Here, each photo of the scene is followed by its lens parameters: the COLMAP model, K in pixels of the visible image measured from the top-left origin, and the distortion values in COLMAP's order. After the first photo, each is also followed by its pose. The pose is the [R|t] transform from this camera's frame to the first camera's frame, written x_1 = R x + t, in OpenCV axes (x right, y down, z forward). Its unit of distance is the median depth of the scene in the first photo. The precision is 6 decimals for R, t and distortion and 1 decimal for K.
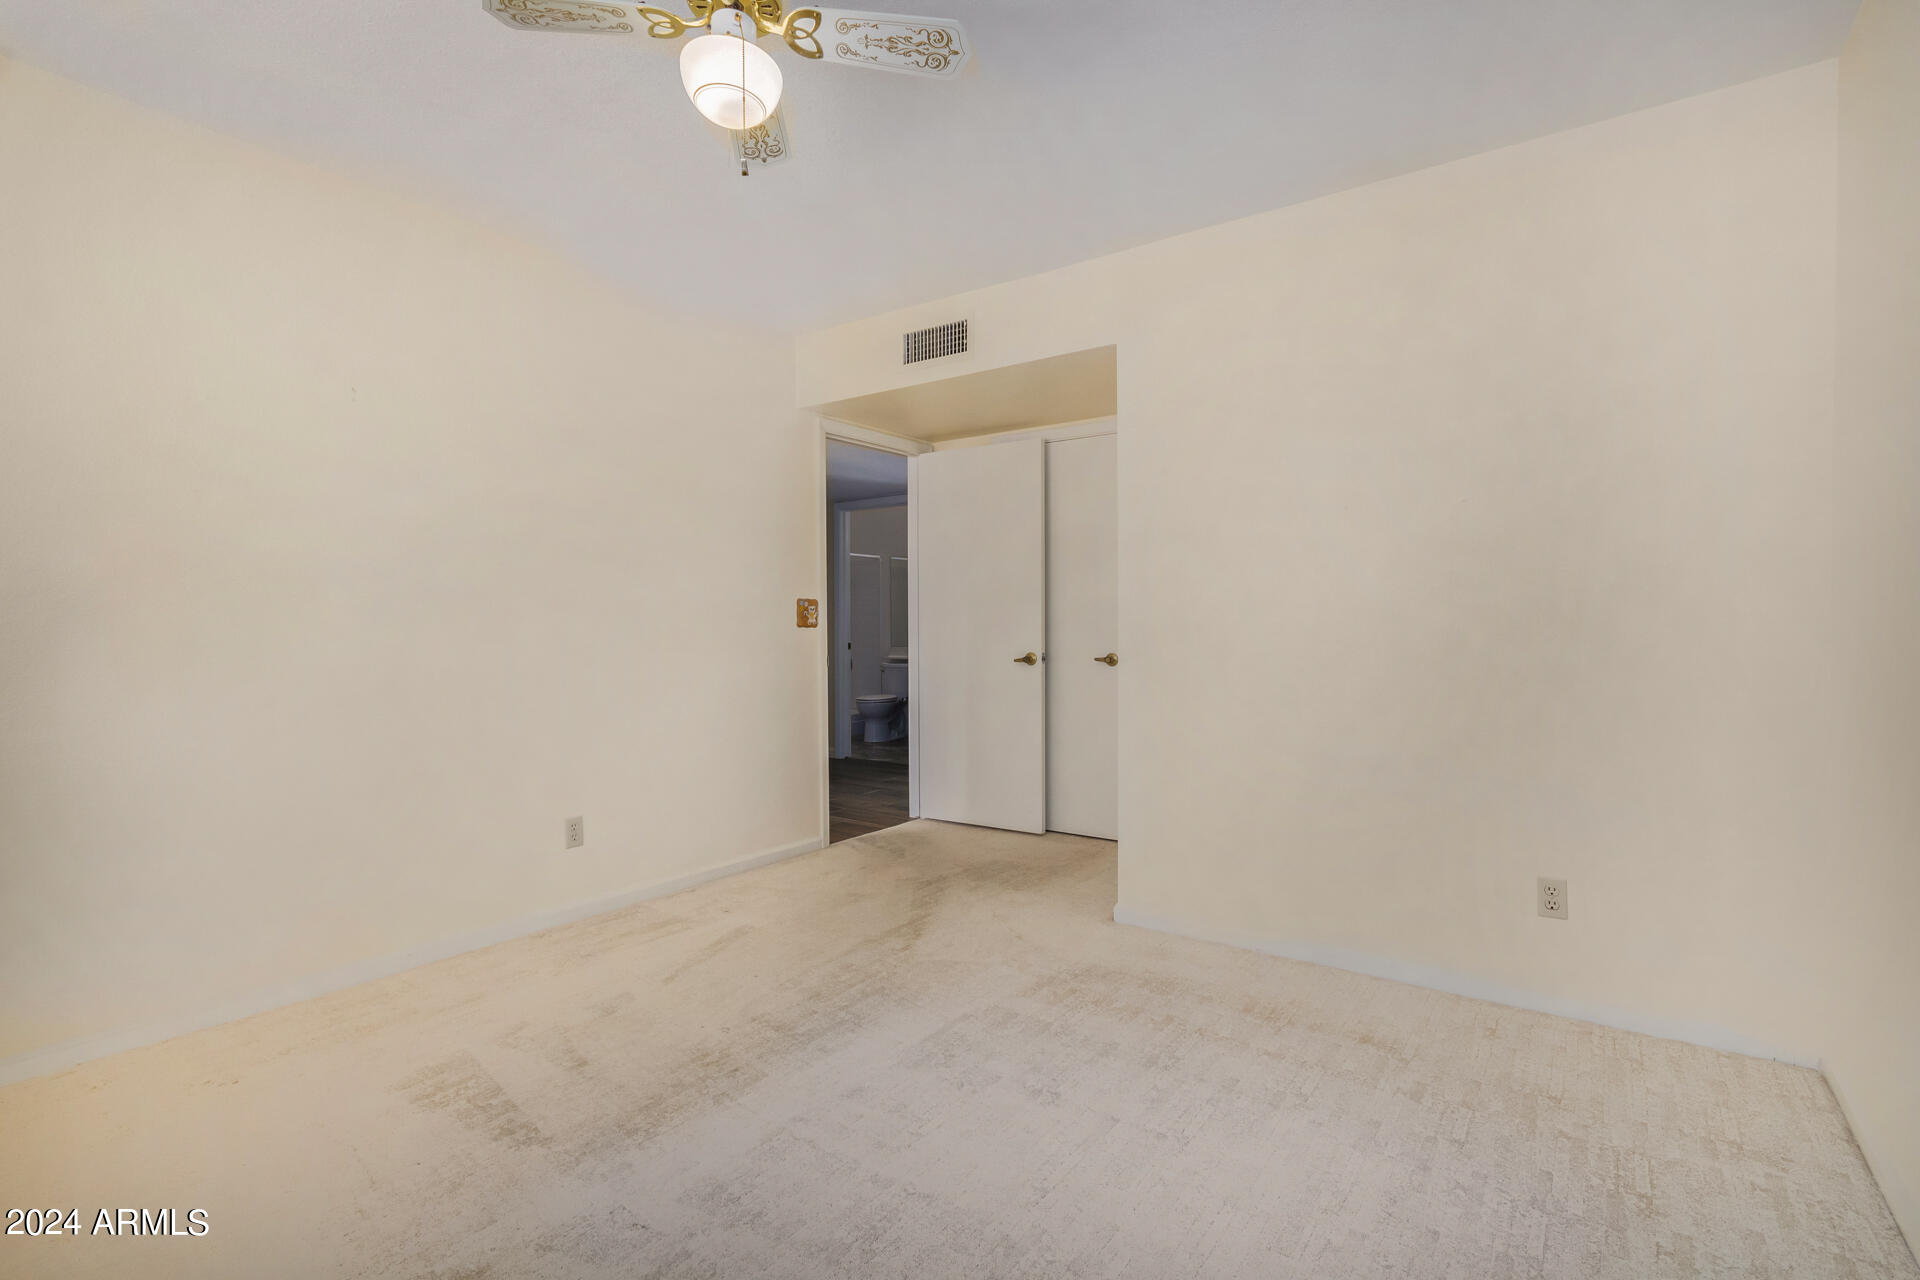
lens RADIAL K [[887.5, 0, 962.4], [0, 887.5, 637.1], [0, 0, 1]] dist [0.002941, -0.000498]
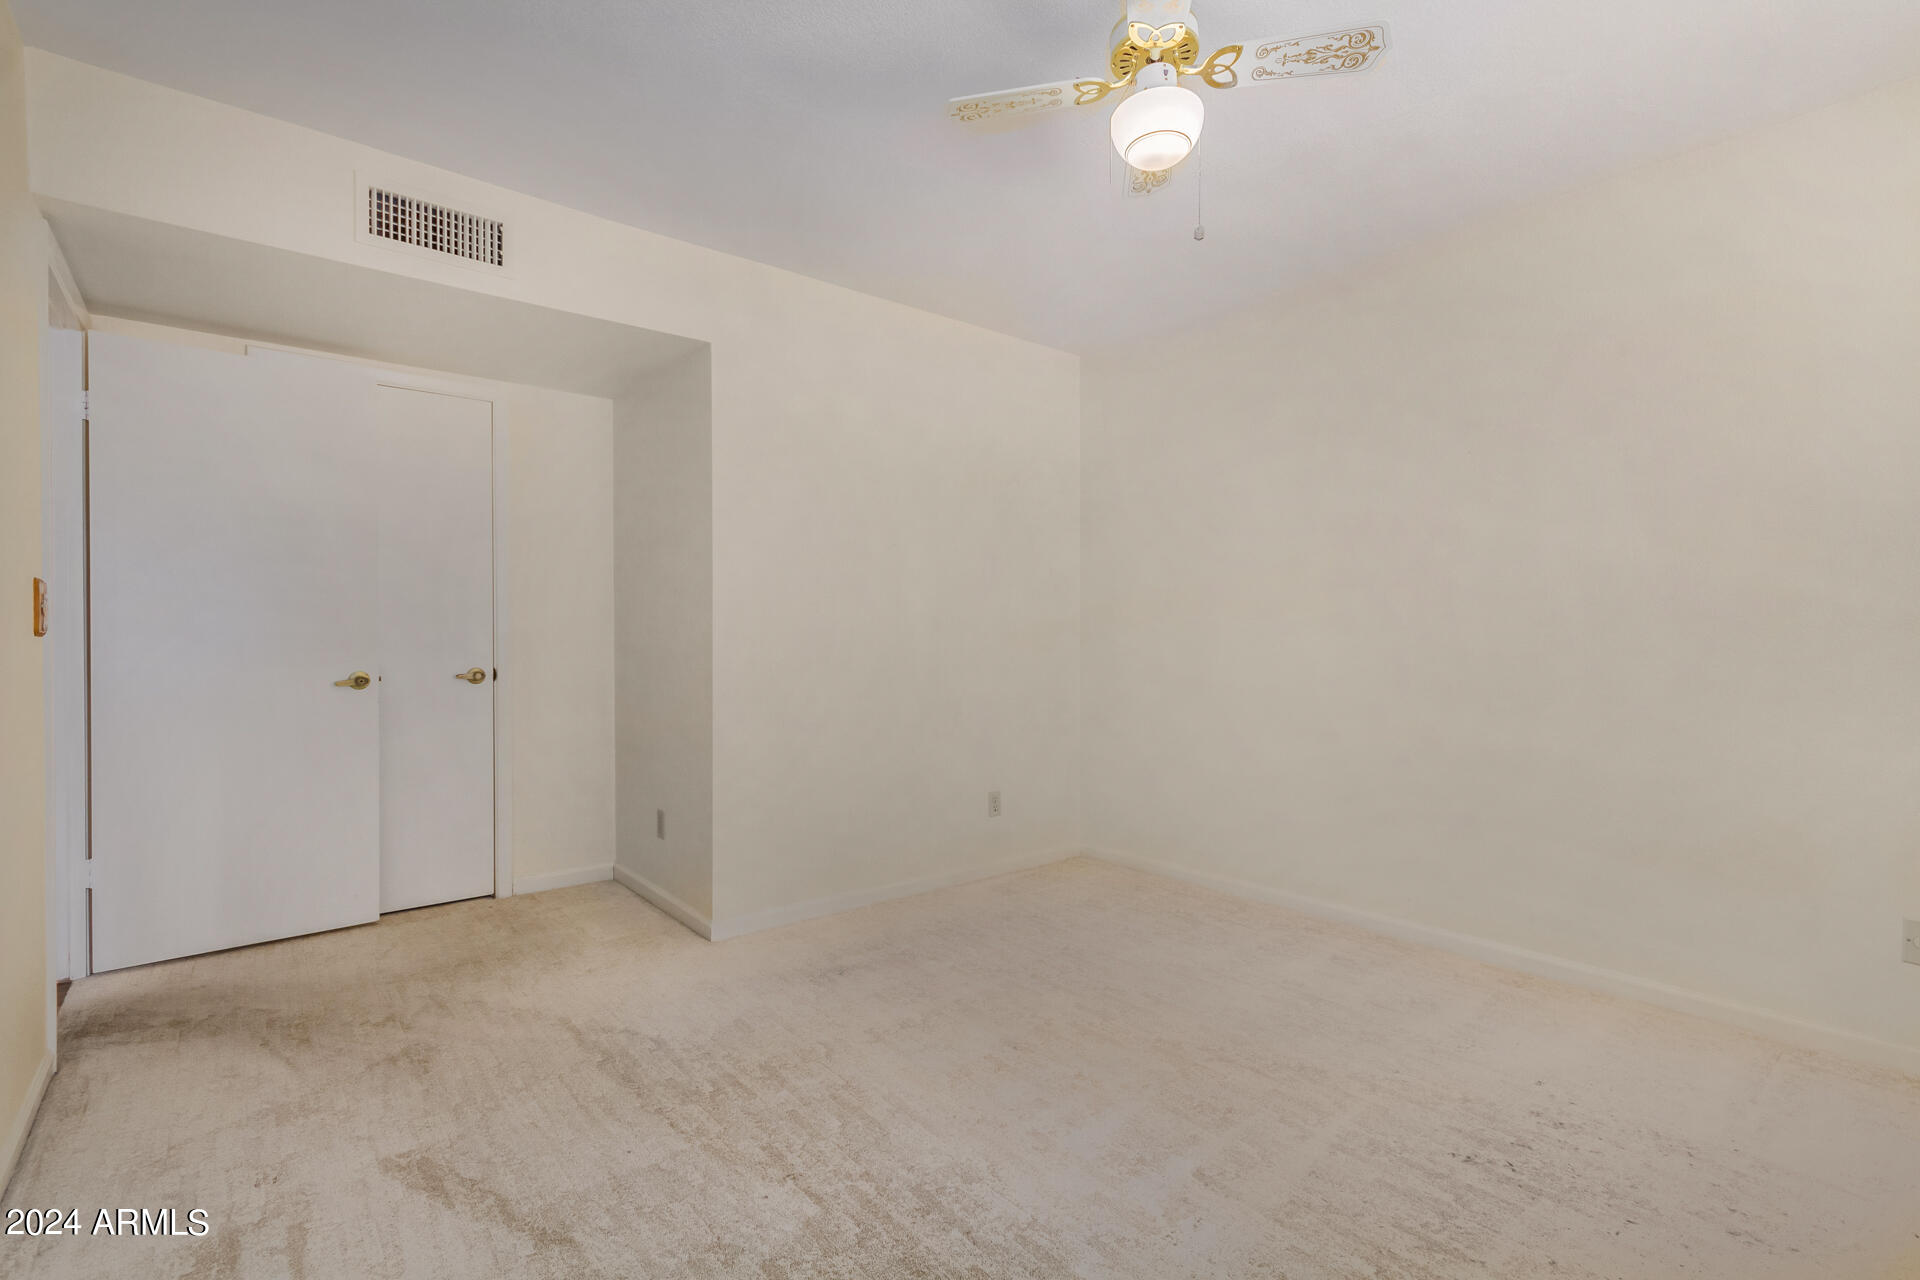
lens RADIAL K [[900.4, 0, 960.0], [0, 900.4, 640.0], [0, 0, 1]] dist [0.000570, -0.000157]
pose [[0.246731, -0.006680, 0.969061, -0.713091], [0.010229, 0.999938, 0.004288, -0.007802], [-0.969030, 0.008854, 0.246784, 0.497966]]
